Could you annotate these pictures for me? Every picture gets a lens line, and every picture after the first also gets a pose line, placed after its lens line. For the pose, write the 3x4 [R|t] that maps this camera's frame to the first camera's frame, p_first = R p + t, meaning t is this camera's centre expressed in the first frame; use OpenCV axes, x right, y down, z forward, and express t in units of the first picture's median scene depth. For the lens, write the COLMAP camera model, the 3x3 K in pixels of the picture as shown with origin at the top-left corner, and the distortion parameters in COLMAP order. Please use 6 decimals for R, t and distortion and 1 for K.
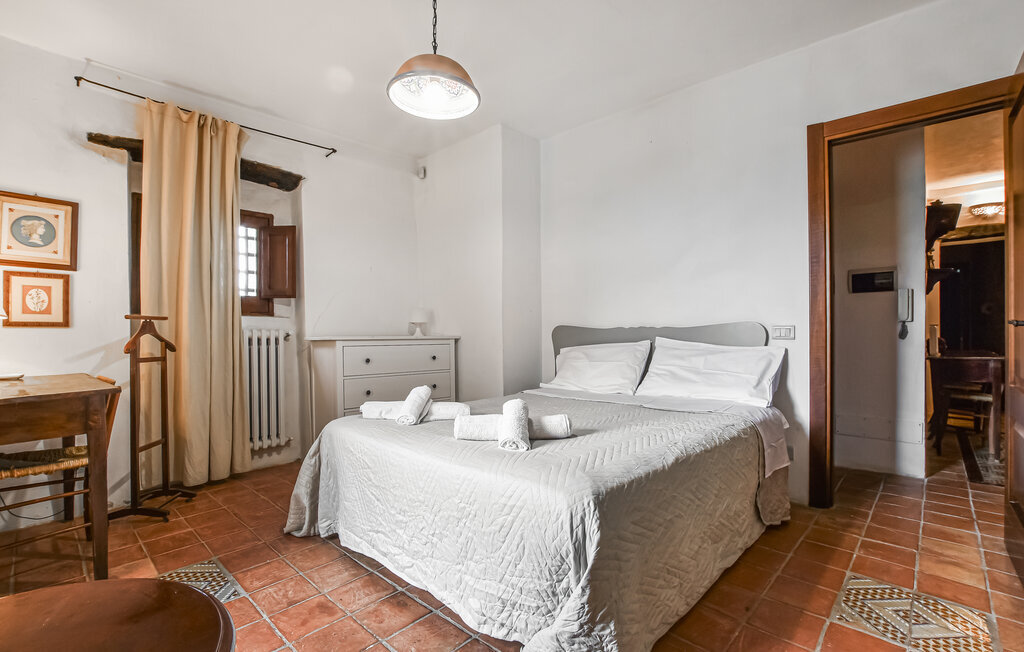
lens RADIAL K [[478.6, 0, 522.0], [0, 478.6, 326.4], [0, 0, 1]] dist [-0.037208, -0.000137]
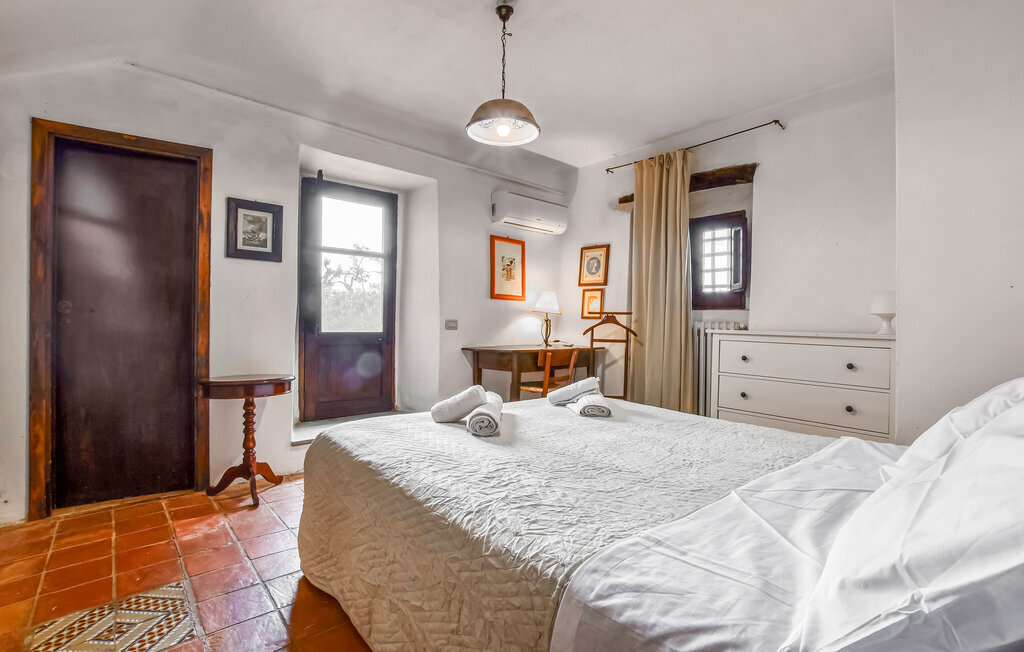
lens RADIAL K [[478.6, 0, 522.0], [0, 478.6, 326.4], [0, 0, 1]] dist [-0.037208, -0.000137]
pose [[-0.150802, 0.018727, -0.988387, 0.793006], [-0.001918, 0.999813, 0.019237, -0.004604], [0.988562, 0.004796, -0.150738, 0.950108]]
